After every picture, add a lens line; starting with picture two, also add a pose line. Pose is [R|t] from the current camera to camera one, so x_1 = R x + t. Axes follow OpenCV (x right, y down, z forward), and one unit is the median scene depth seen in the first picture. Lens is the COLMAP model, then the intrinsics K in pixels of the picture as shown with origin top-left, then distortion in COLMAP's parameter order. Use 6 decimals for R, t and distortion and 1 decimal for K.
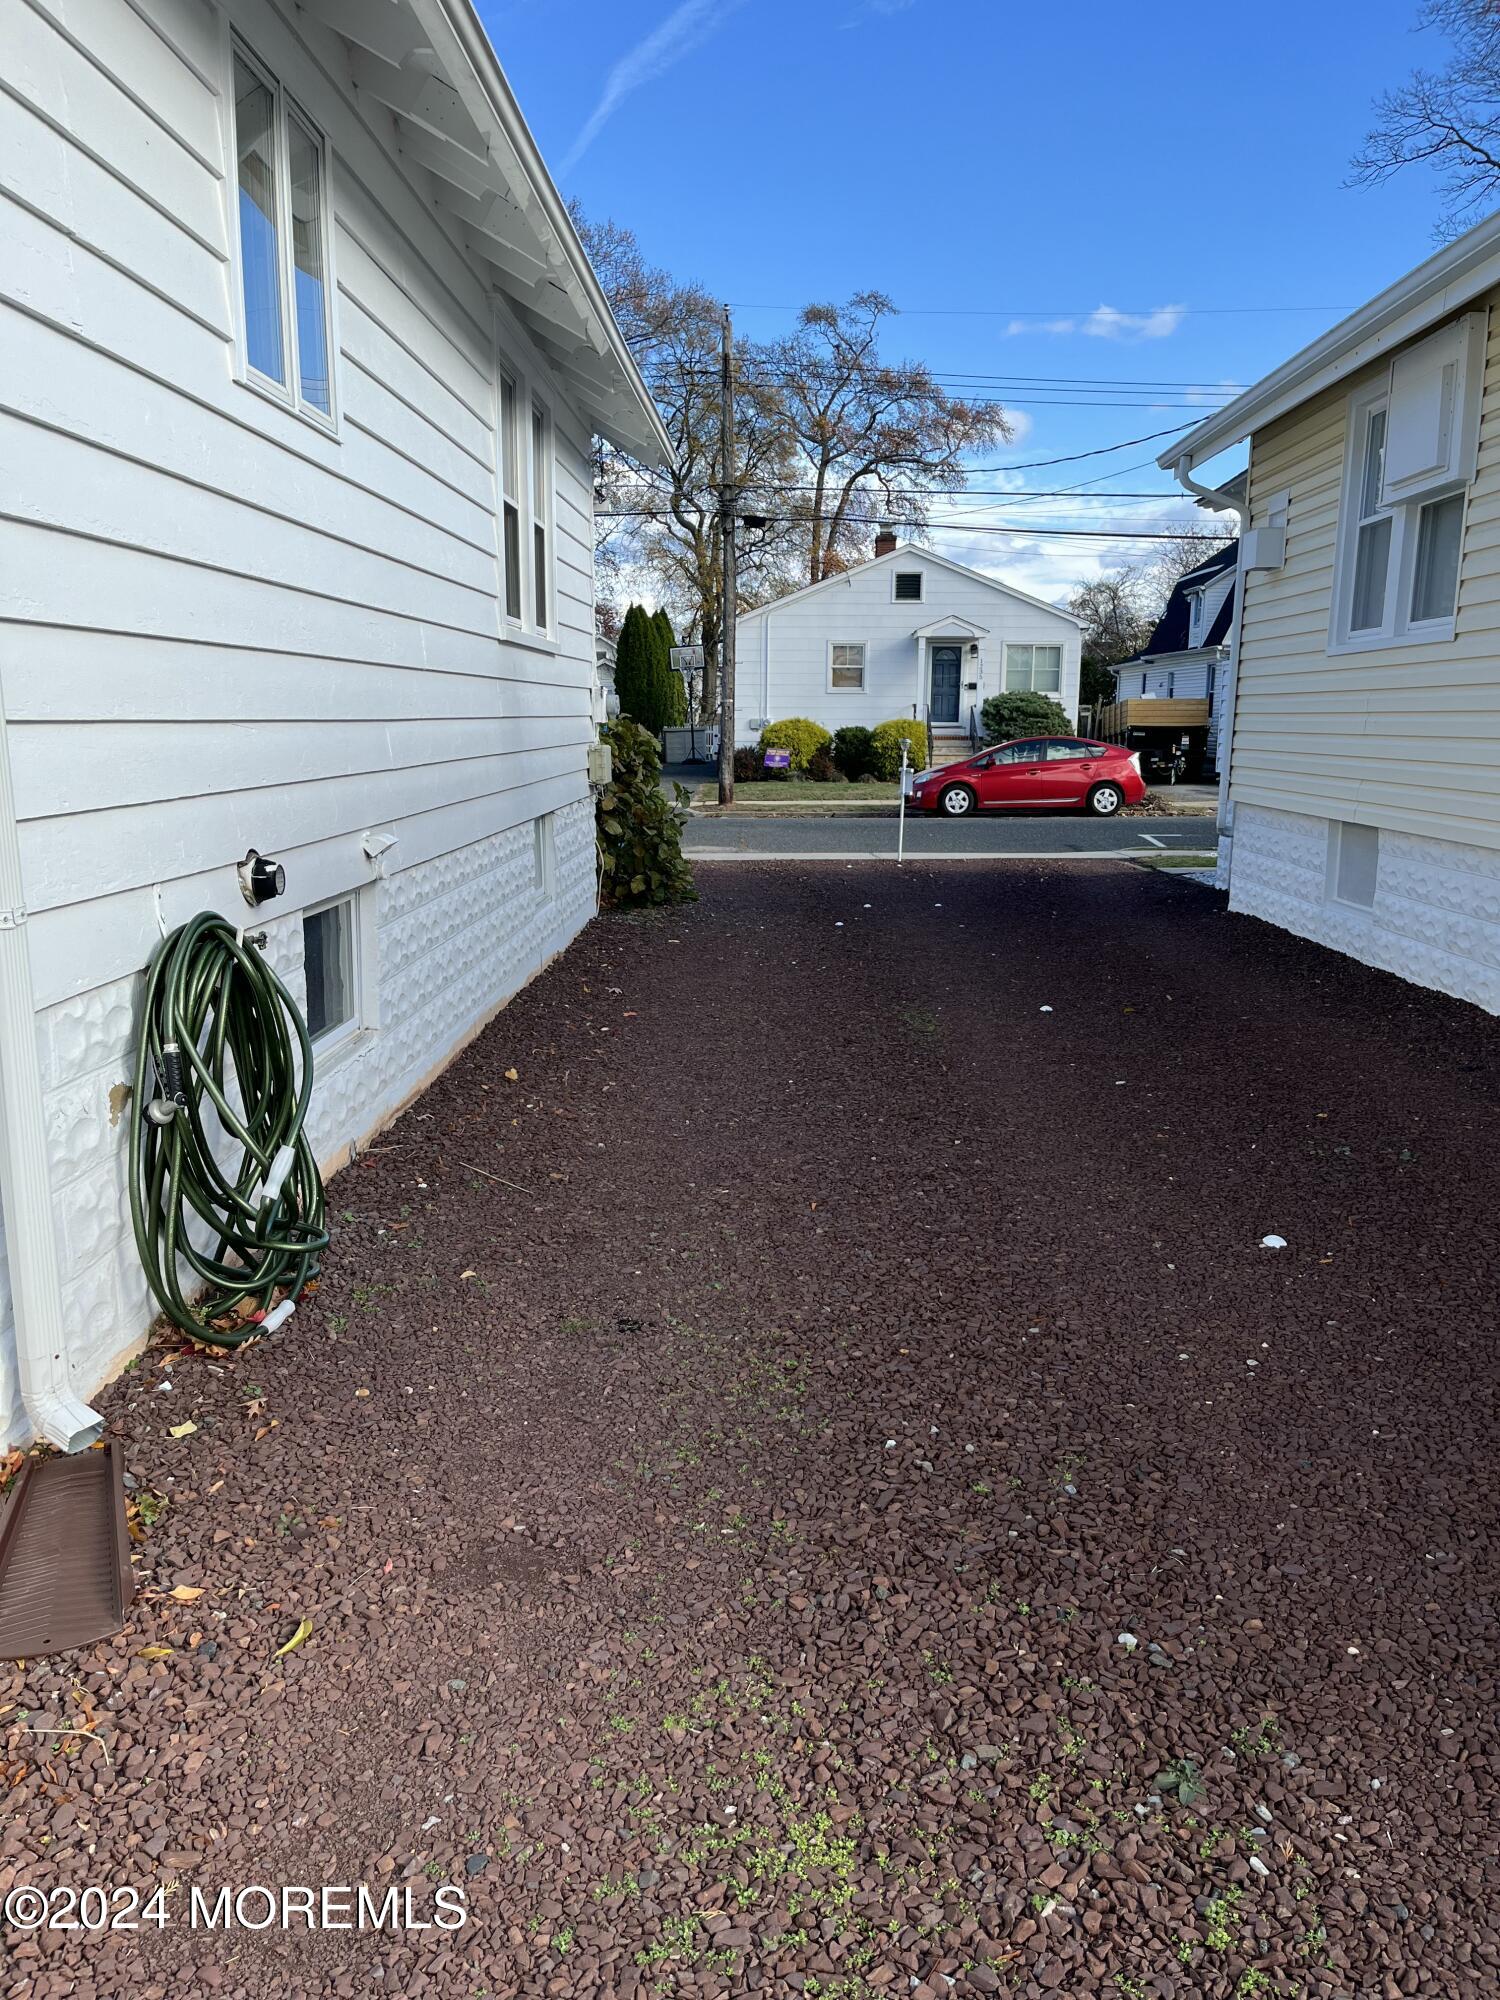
lens RADIAL K [[1508.6, 0, 744.5], [0, 1508.6, 1003.4], [0, 0, 1]] dist [0.052976, -0.072197]
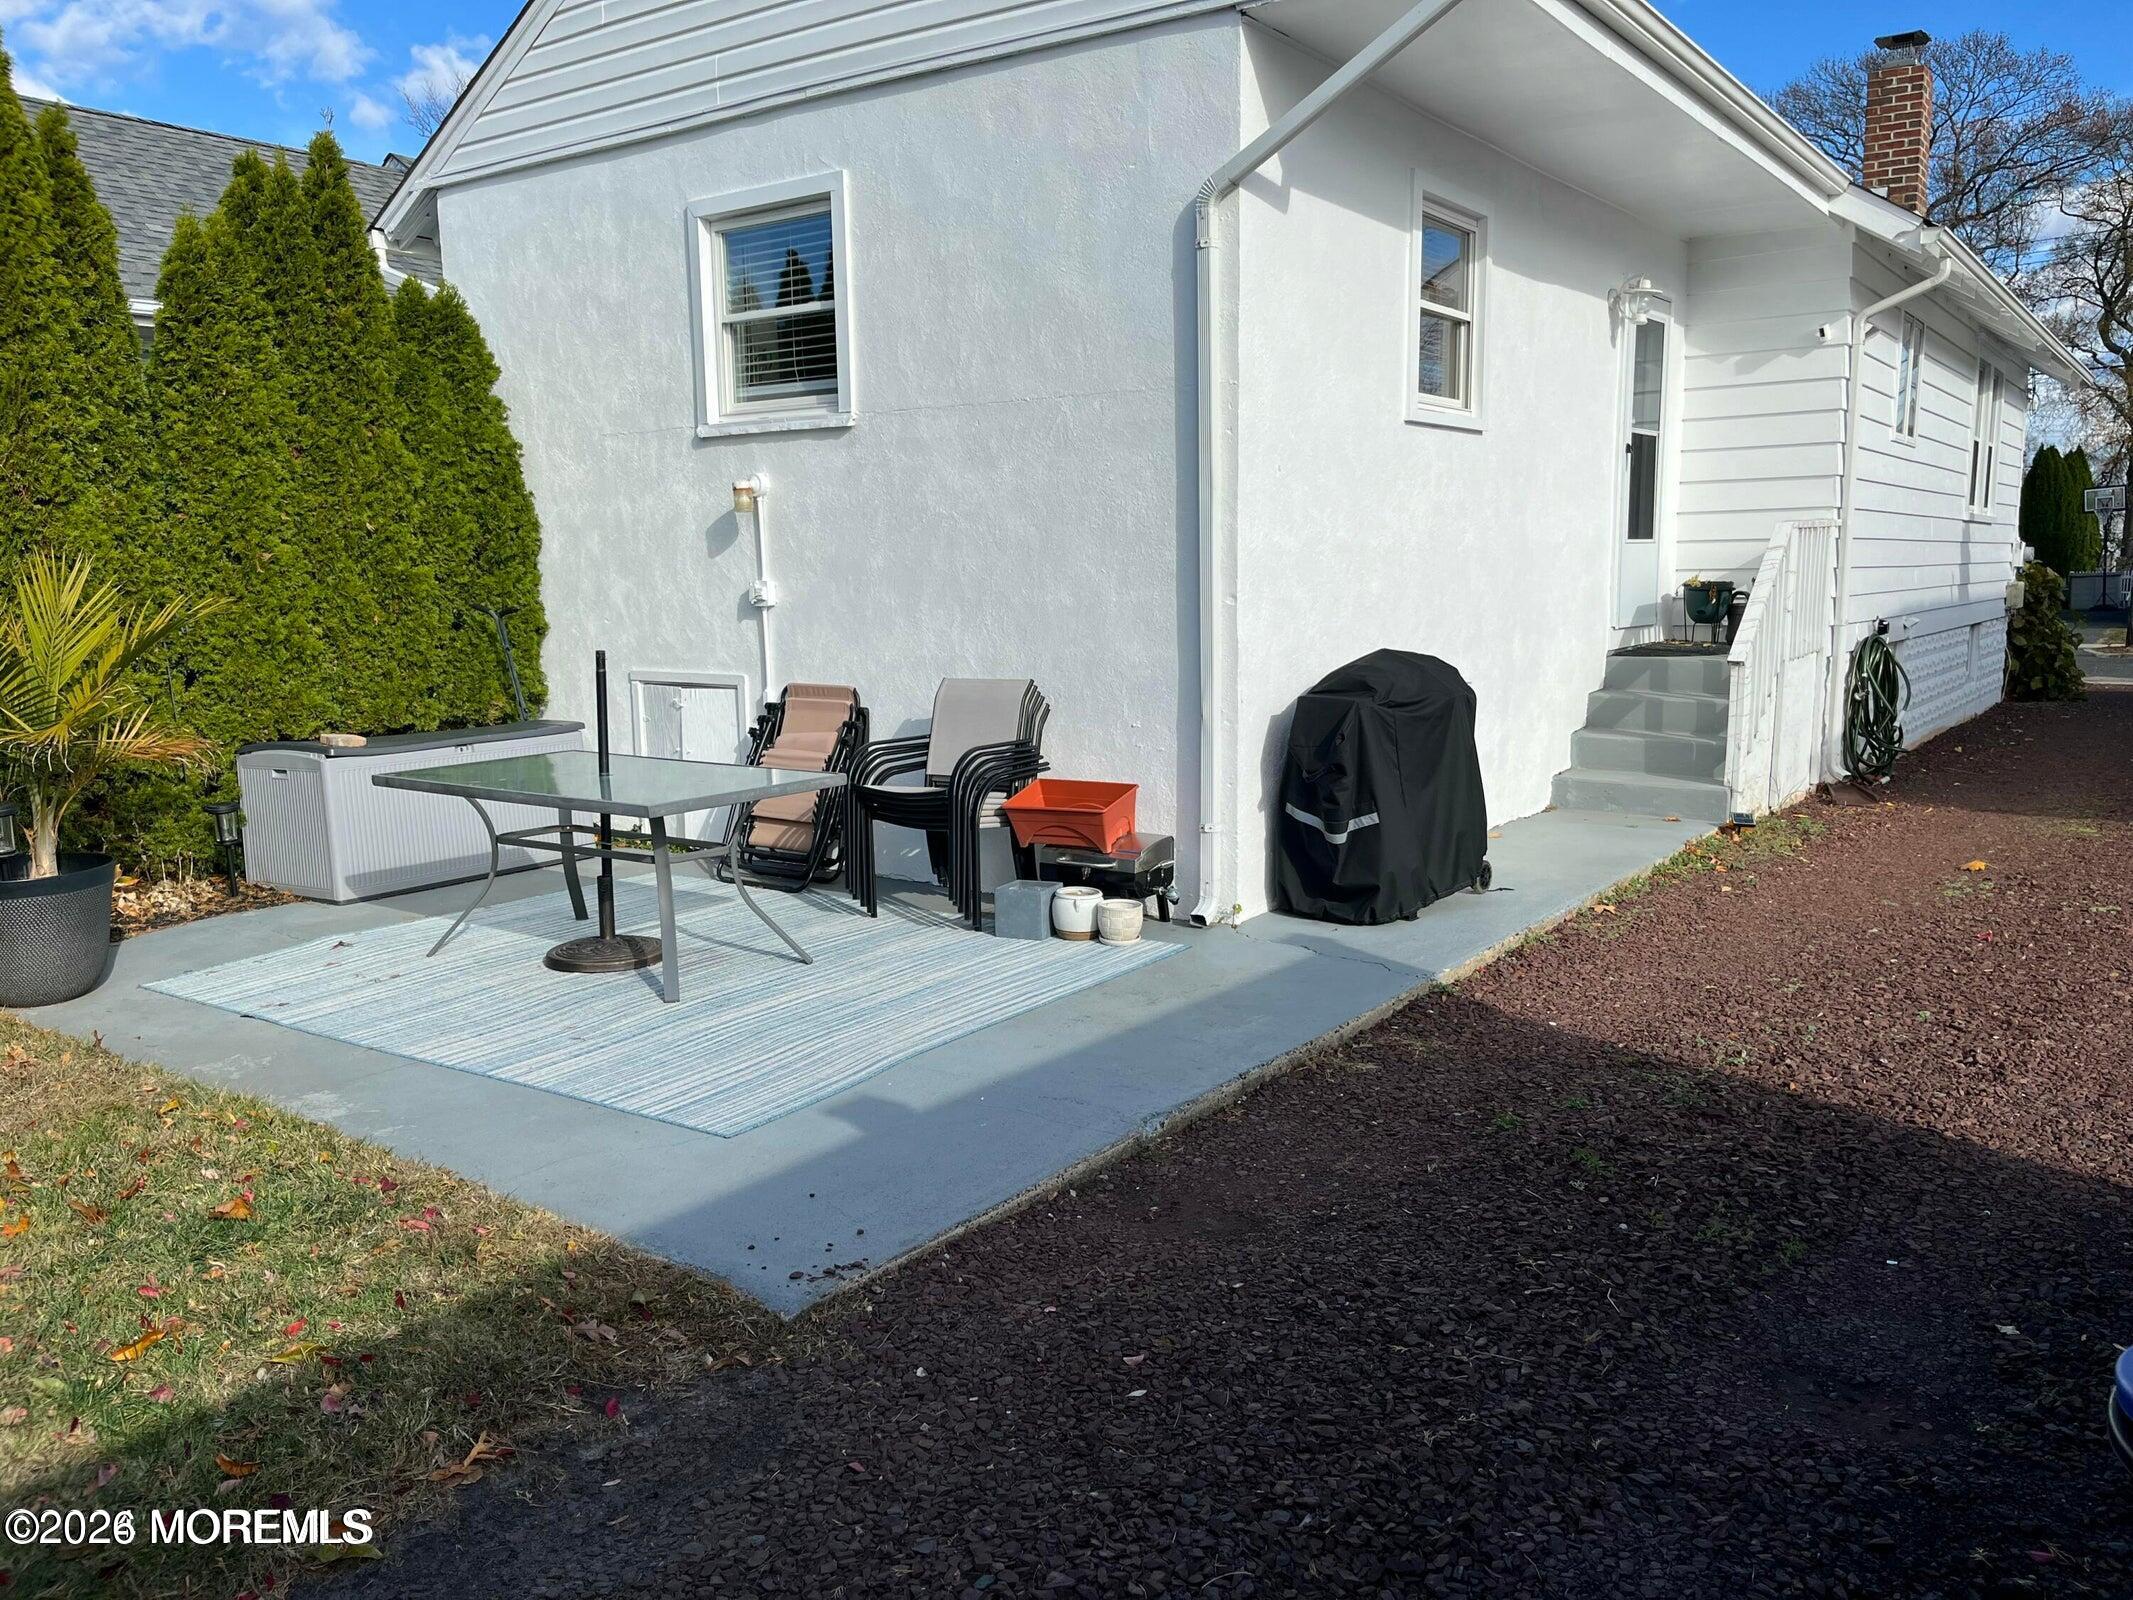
lens RADIAL K [[1608.9, 0, 1056.4], [0, 1608.9, 802.0], [0, 0, 1]] dist [0.052976, -0.072197]
pose [[0.822309, 0.069876, -0.564734, 0.038959], [-0.094519, 0.995418, -0.014463, 0.137387], [0.561136, 0.065271, 0.825146, -0.727649]]
